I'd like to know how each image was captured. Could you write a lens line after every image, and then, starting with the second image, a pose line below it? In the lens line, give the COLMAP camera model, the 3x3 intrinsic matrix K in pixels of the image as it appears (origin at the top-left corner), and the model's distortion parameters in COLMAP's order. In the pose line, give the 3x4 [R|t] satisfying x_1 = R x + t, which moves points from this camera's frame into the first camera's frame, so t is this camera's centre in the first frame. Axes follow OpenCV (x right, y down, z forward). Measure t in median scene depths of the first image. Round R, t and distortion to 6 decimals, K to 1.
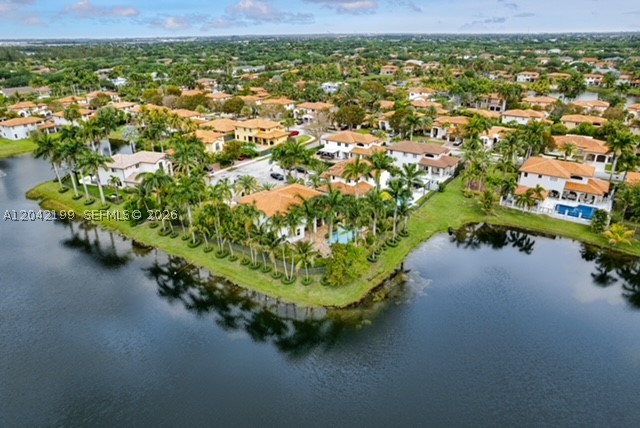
lens RADIAL K [[425.5, 0, 320.0], [0, 425.5, 213.2], [0, 0, 1]] dist [-0.005497, 0.004666]
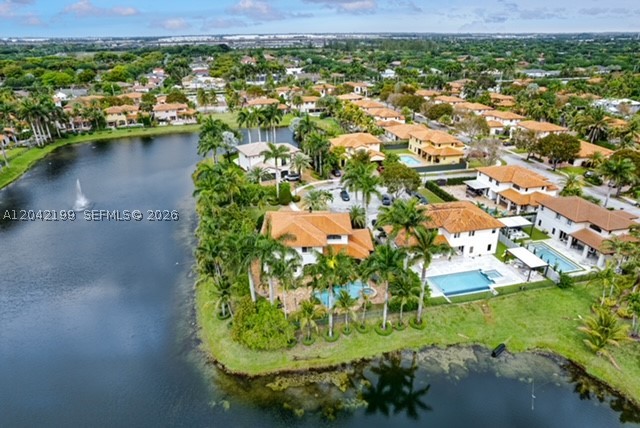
lens RADIAL K [[425.5, 0, 320.0], [0, 425.5, 214.9], [0, 0, 1]] dist [-0.005497, 0.004666]
pose [[0.752641, 0.275423, -0.598059, 0.254391], [-0.267976, 0.957811, 0.103858, -0.086884], [0.601432, 0.082097, 0.794694, 0.185389]]
